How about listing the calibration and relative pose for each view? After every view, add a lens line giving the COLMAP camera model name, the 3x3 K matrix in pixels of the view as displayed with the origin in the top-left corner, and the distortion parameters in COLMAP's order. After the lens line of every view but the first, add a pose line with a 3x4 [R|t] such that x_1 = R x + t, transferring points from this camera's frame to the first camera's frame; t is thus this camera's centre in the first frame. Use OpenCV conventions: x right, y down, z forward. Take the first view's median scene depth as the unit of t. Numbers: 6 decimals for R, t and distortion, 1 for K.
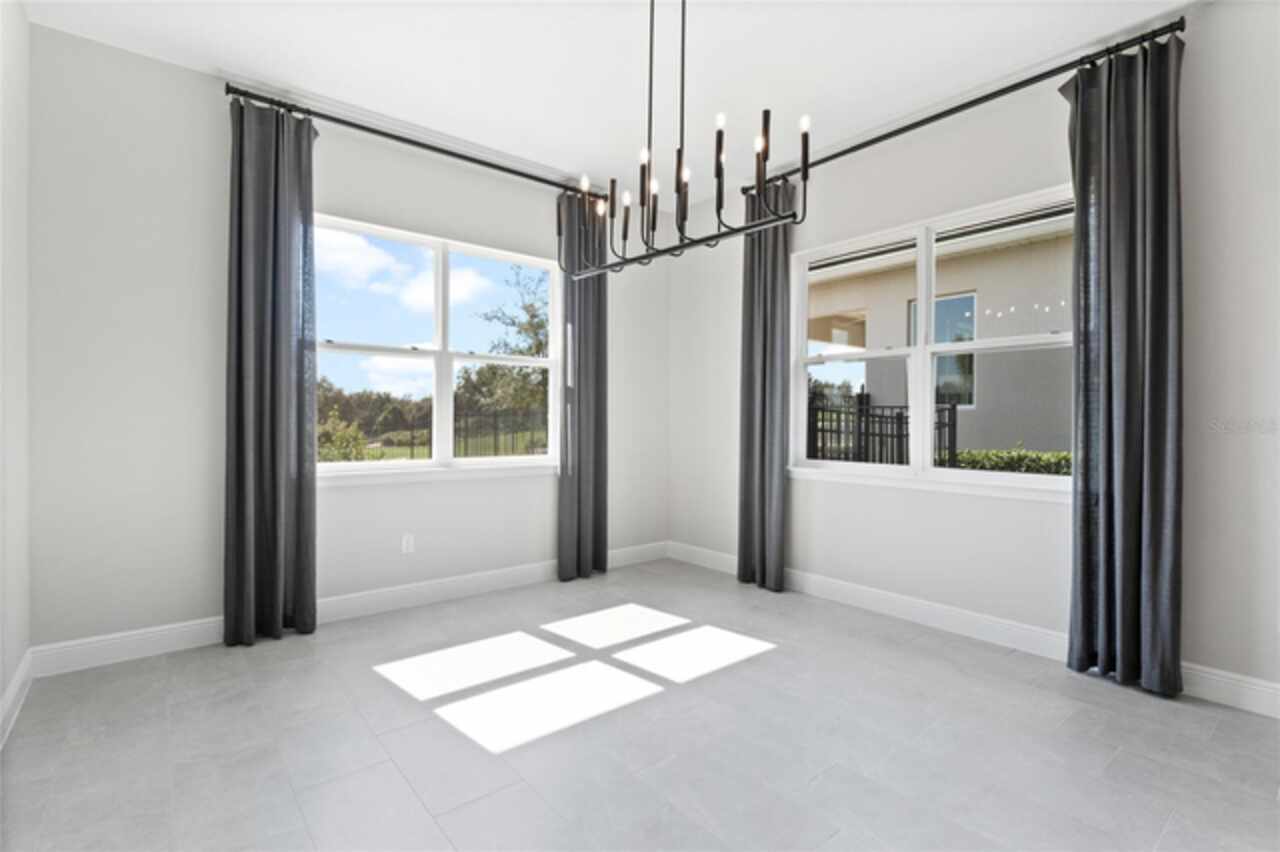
lens RADIAL K [[593.2, 0, 640.8], [0, 593.2, 430.3], [0, 0, 1]] dist [-0.000205, -0.000056]
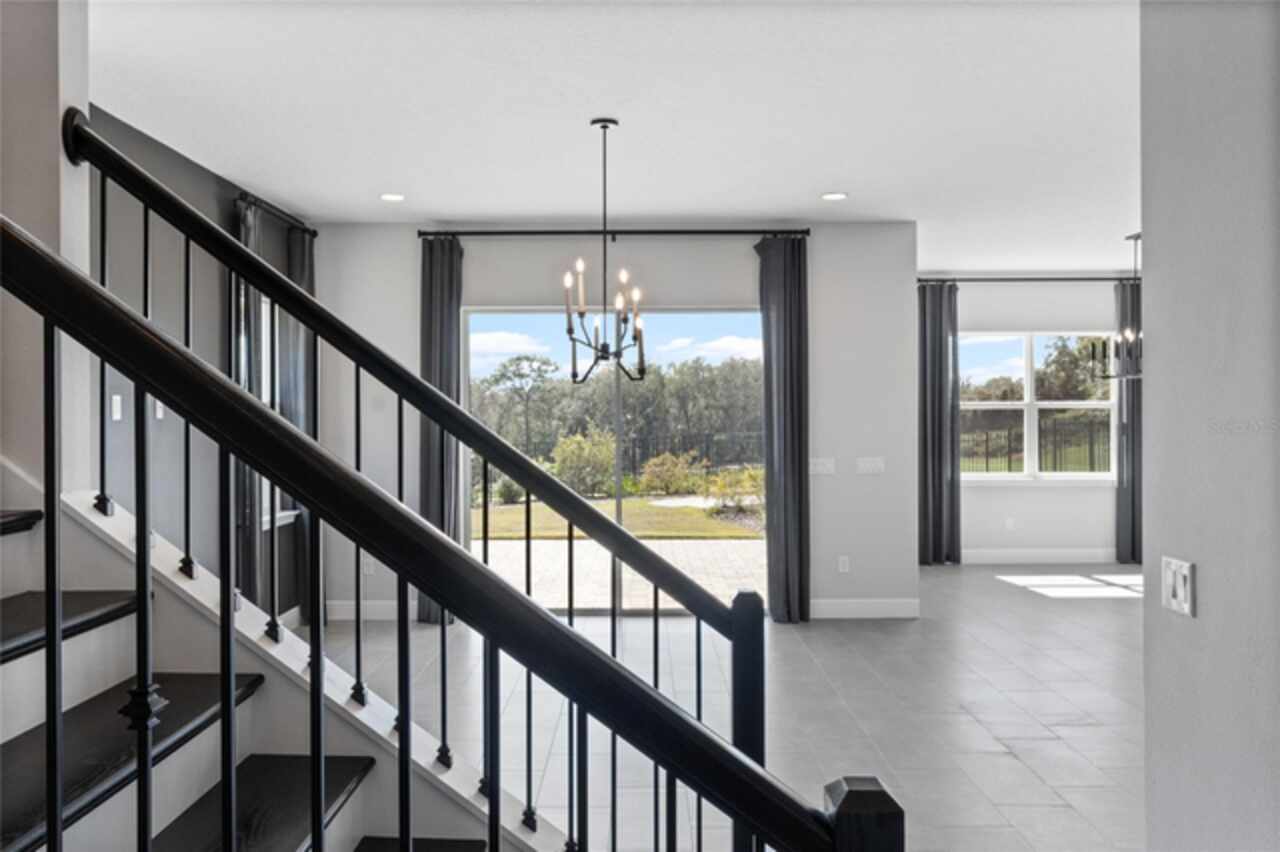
lens RADIAL K [[961.0, 0, 637.8], [0, 961.0, 403.4], [0, 0, 1]] dist [-0.004462, -0.001938]
pose [[0.763241, -0.013497, -0.645973, 0.462449], [-0.002336, 0.999718, -0.023647, -0.064730], [0.646110, 0.019558, 0.762994, -1.450908]]
